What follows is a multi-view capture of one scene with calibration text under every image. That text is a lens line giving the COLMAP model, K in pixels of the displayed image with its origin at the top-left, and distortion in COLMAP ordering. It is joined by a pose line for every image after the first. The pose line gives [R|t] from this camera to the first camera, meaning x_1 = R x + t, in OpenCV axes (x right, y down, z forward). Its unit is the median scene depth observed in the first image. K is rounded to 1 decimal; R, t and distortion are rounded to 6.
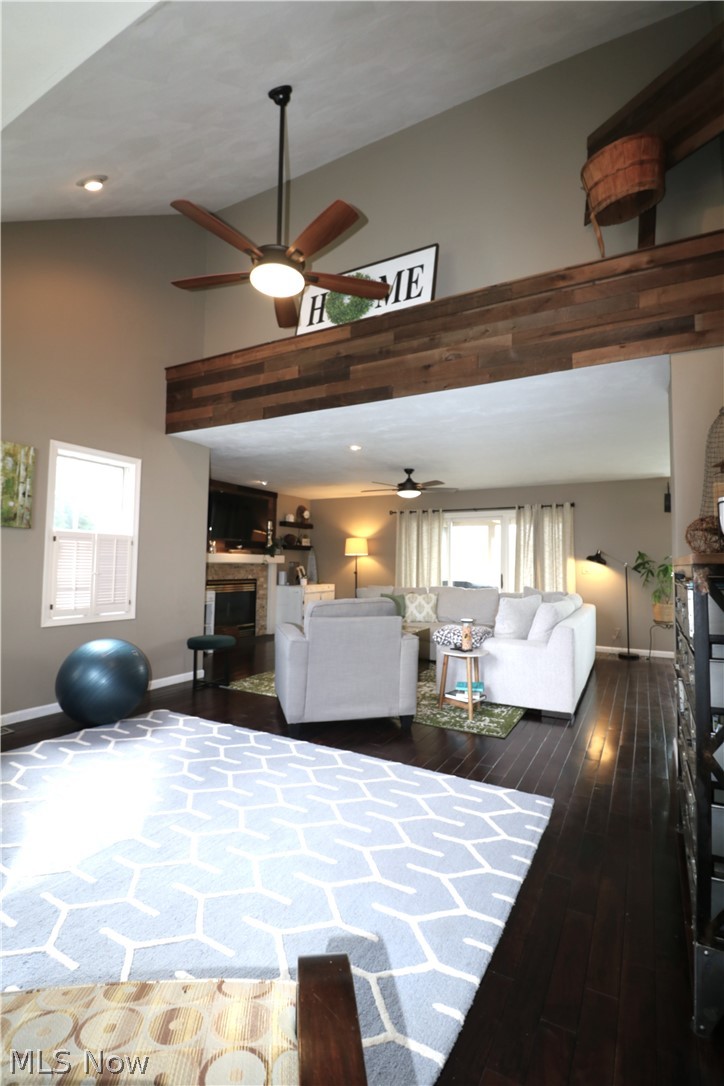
lens RADIAL K [[506.9, 0, 363.3], [0, 506.9, 538.5], [0, 0, 1]] dist [-0.002171, -0.000393]
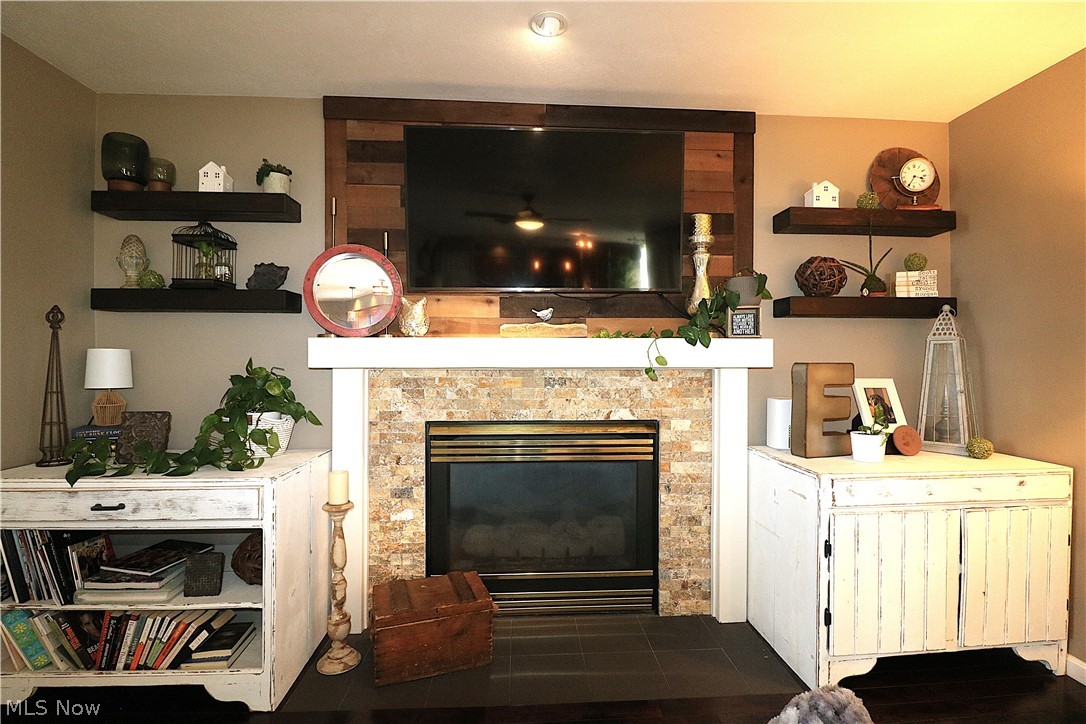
lens RADIAL K [[524.3, 0, 547.7], [0, 524.3, 358.2], [0, 0, 1]] dist [-0.003717, -0.003707]
pose [[0.530130, -0.006665, -0.847890, 0.011121], [0.046909, 0.998668, 0.021480, 0.033365], [0.846618, -0.051161, 0.529737, 0.777673]]
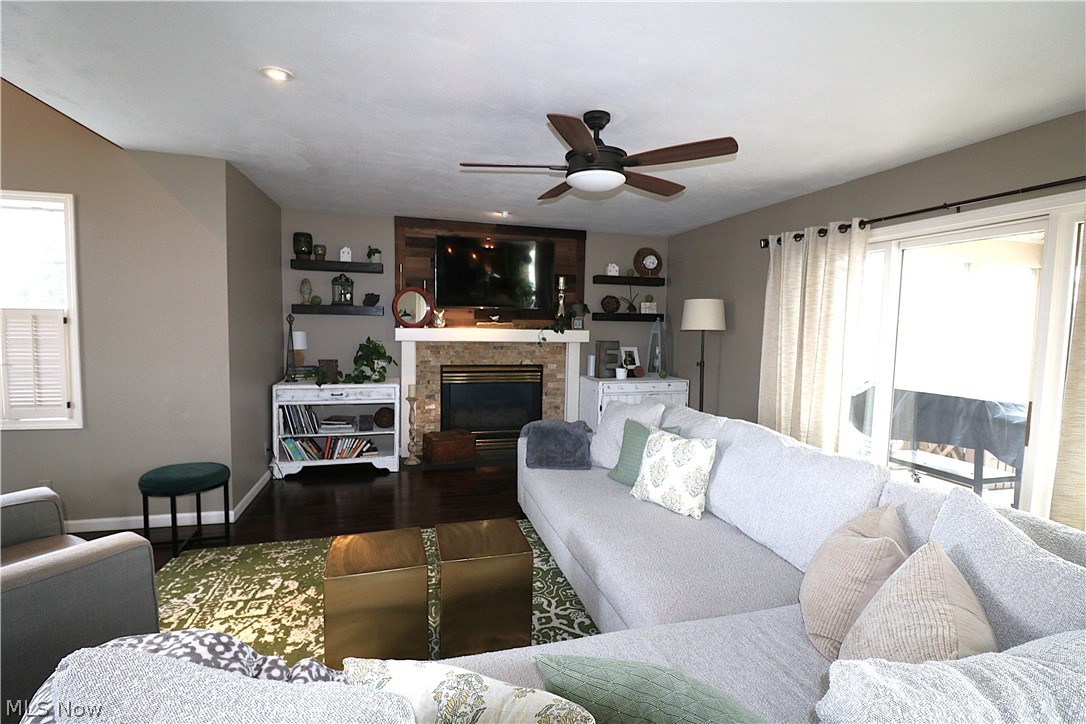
lens RADIAL K [[506.9, 0, 548.5], [0, 506.9, 358.2], [0, 0, 1]] dist [-0.002171, -0.000393]
pose [[0.697774, 0.054608, -0.714234, 0.267716], [0.024301, 0.994711, 0.099793, 0.004027], [0.715906, -0.086990, 0.692756, 0.535993]]
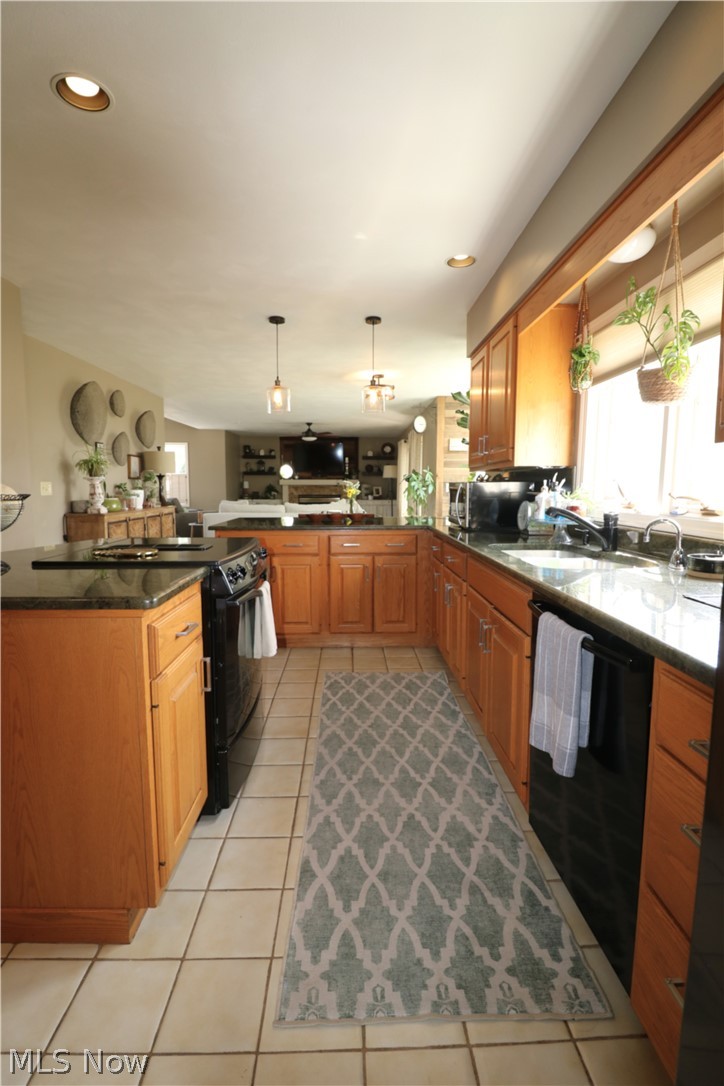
lens RADIAL K [[506.9, 0, 370.4], [0, 506.9, 541.0], [0, 0, 1]] dist [-0.002171, -0.000393]
pose [[0.507983, 0.084782, -0.857185, 1.184675], [0.046827, 0.990954, 0.125764, 0.026619], [0.860093, -0.104025, 0.499418, 0.272003]]
